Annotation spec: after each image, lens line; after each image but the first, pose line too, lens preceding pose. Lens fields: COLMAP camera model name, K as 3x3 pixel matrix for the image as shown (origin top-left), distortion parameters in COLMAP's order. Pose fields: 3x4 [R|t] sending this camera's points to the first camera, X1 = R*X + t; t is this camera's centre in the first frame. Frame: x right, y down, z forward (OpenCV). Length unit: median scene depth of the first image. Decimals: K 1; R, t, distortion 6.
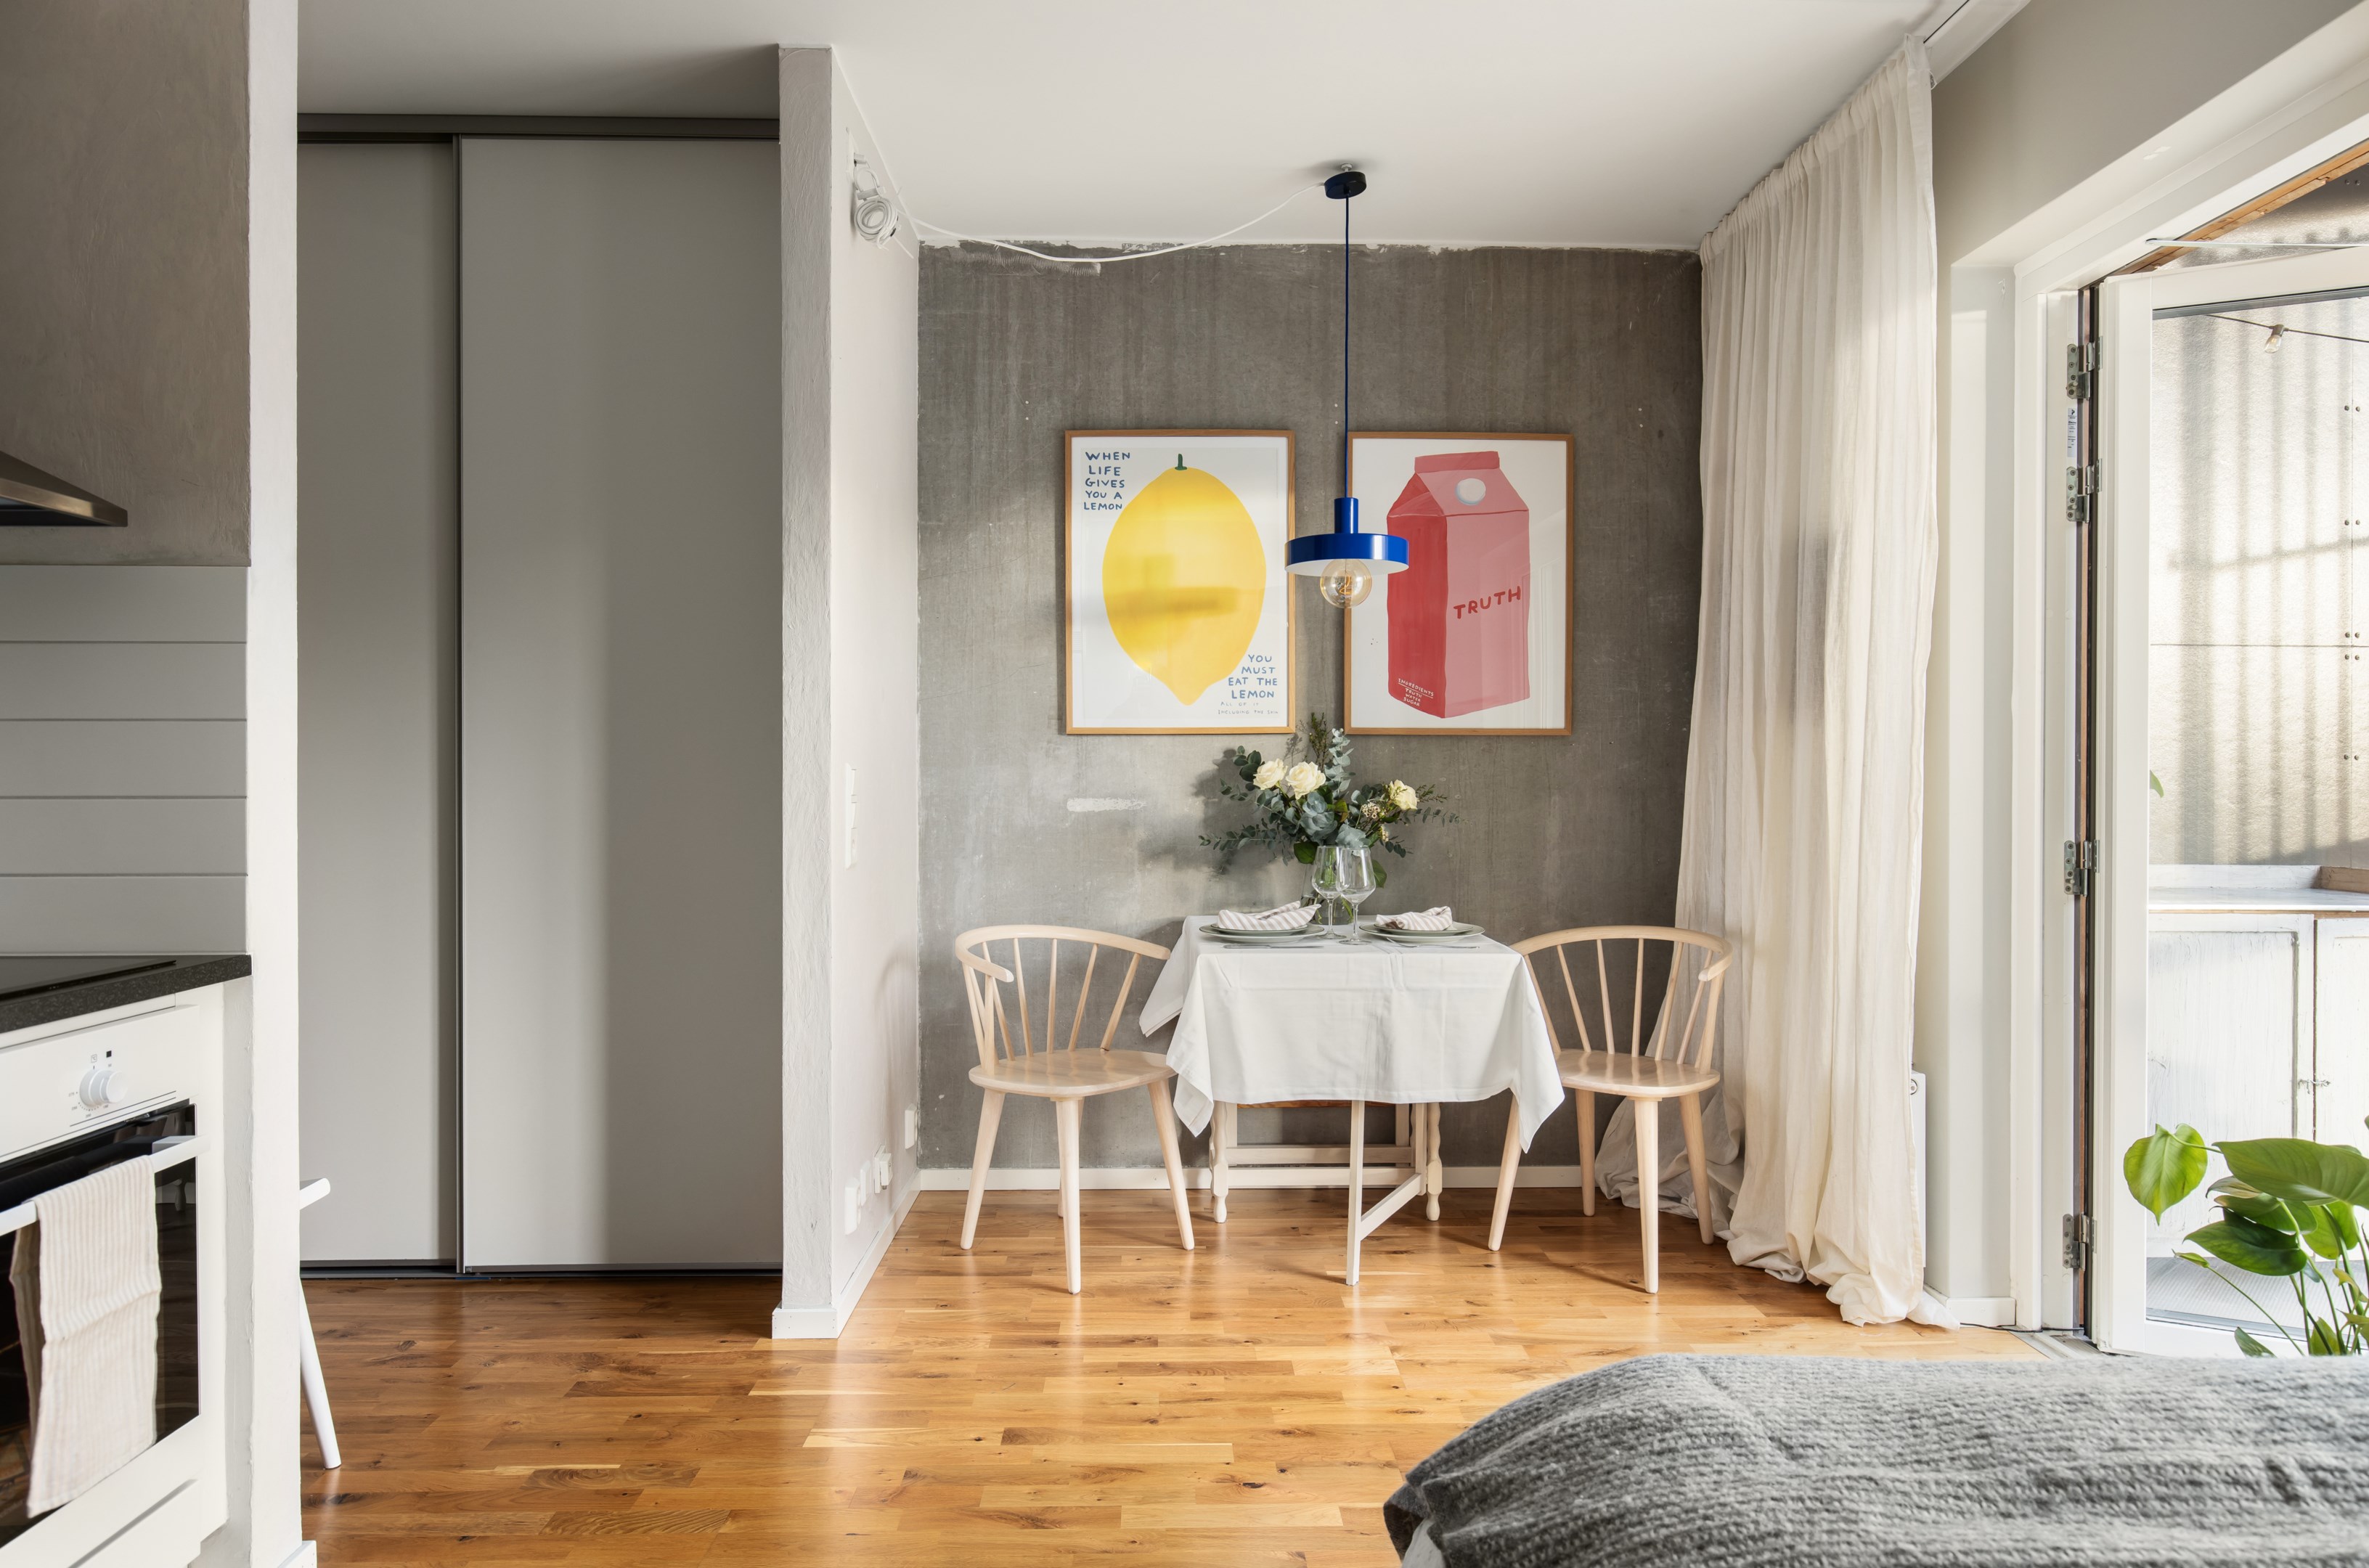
lens RADIAL K [[1385.0, 0, 1185.2], [0, 1385.0, 785.9], [0, 0, 1]] dist [0.005110, 0.001173]
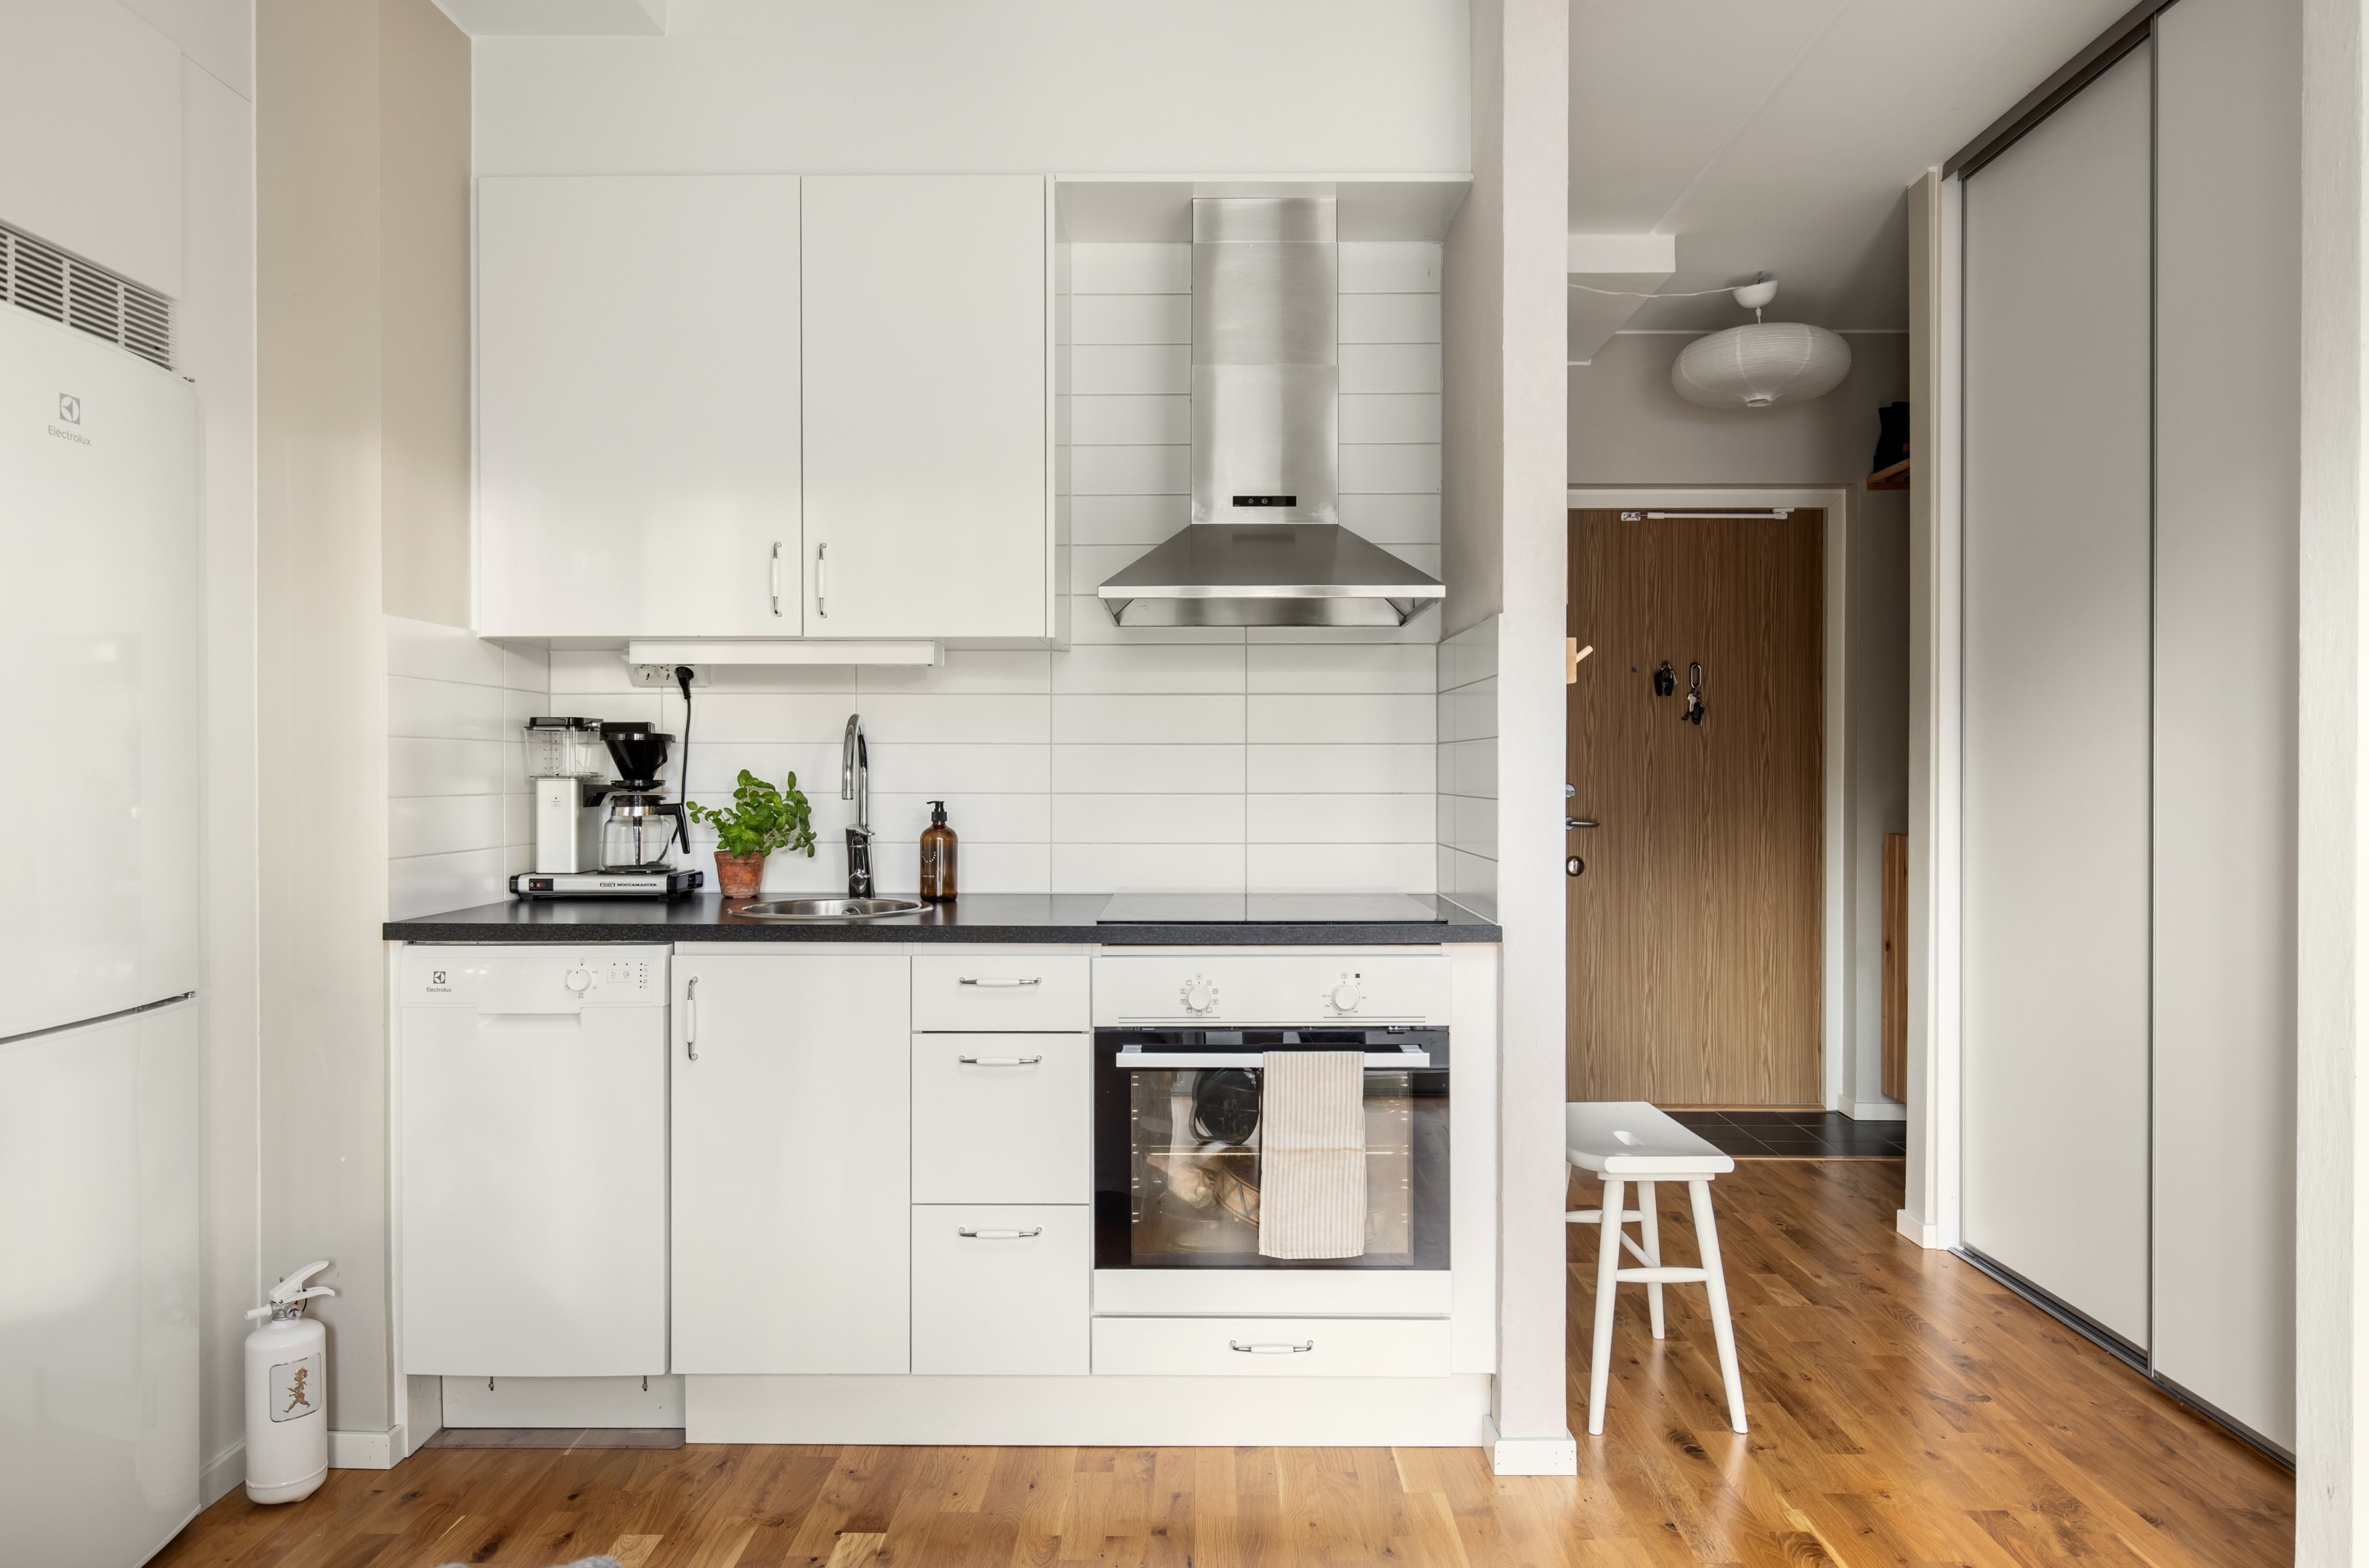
lens RADIAL K [[1480.8, 0, 1183.7], [0, 1480.8, 781.6], [0, 0, 1]] dist [0.008784, 0.002087]
pose [[-0.021069, 0.005999, -0.999760, 0.657890], [-0.008251, 0.999947, 0.006174, -0.013296], [0.999744, 0.008379, -0.021019, 0.742782]]
